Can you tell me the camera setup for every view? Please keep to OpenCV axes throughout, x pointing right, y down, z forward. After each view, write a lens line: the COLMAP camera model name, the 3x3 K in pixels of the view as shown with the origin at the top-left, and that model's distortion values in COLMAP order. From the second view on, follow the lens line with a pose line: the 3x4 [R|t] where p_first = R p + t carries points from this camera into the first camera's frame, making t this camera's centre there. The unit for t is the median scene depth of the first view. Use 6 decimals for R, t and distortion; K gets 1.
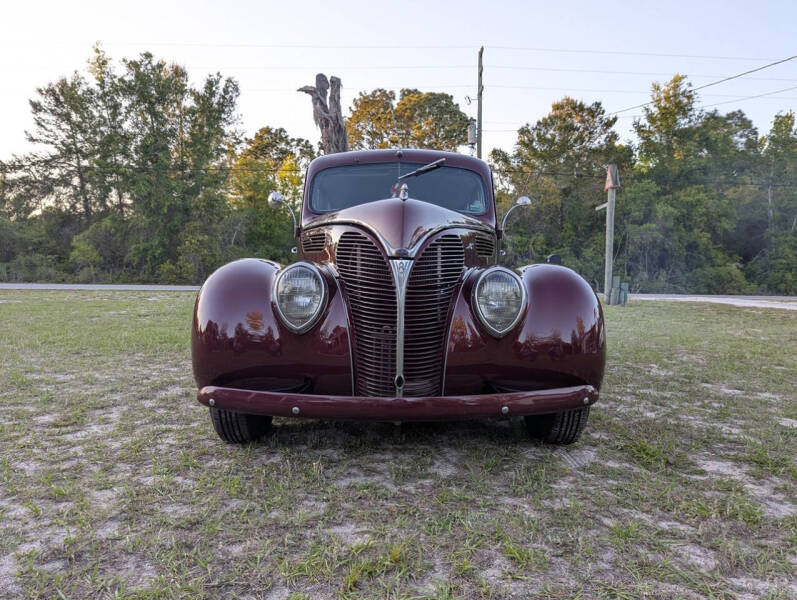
lens RADIAL K [[569.3, 0, 396.8], [0, 569.3, 292.6], [0, 0, 1]] dist [0.063942, -0.058574]
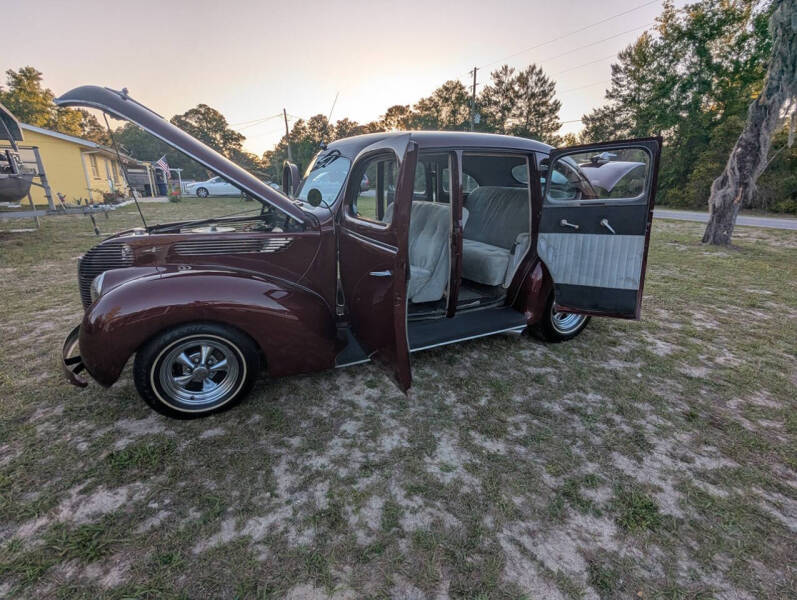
lens RADIAL K [[378.2, 0, 391.0], [0, 378.2, 300.6], [0, 0, 1]] dist [0.004528, -0.000790]
pose [[0.427962, 0.267808, -0.863207, 0.092035], [-0.042541, 0.960001, 0.276747, -0.018616], [0.902795, -0.081716, 0.422237, 0.087977]]
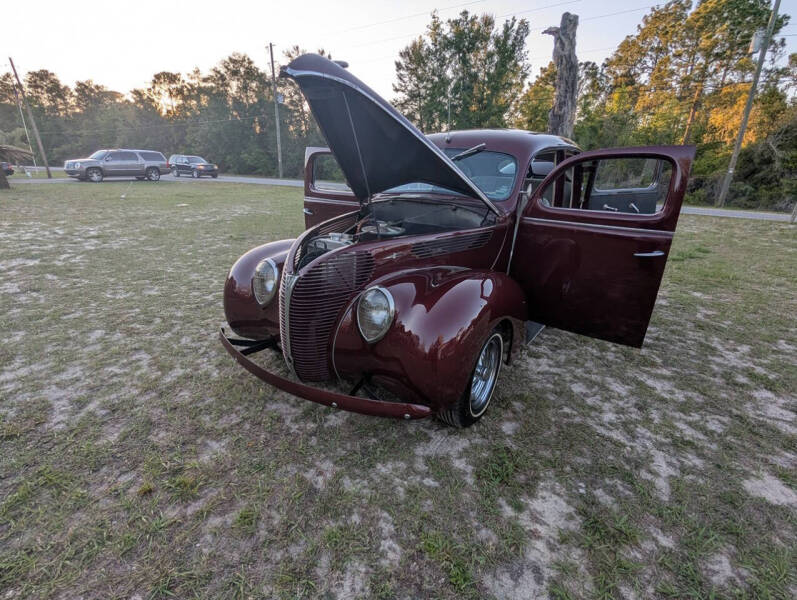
lens RADIAL K [[379.9, 0, 389.3], [0, 379.9, 304.3], [0, 0, 1]] dist [0.001291, -0.002136]
pose [[0.820057, 0.204003, -0.534686, 0.044193], [-0.039665, 0.952320, 0.302511, -0.017452], [0.570906, -0.226868, 0.789048, 0.027779]]
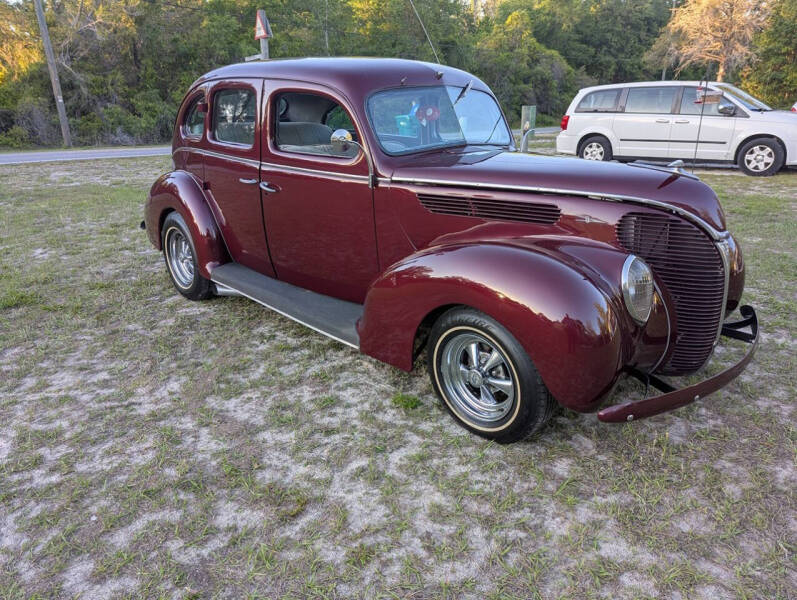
lens RADIAL K [[567.3, 0, 398.5], [0, 567.3, 300.0], [0, 0, 1]] dist [0.069382, -0.063516]
pose [[0.728369, -0.241084, 0.641372, -0.078369], [0.046915, 0.951406, 0.304343, -0.021015], [-0.683577, -0.191584, 0.704285, 0.040574]]
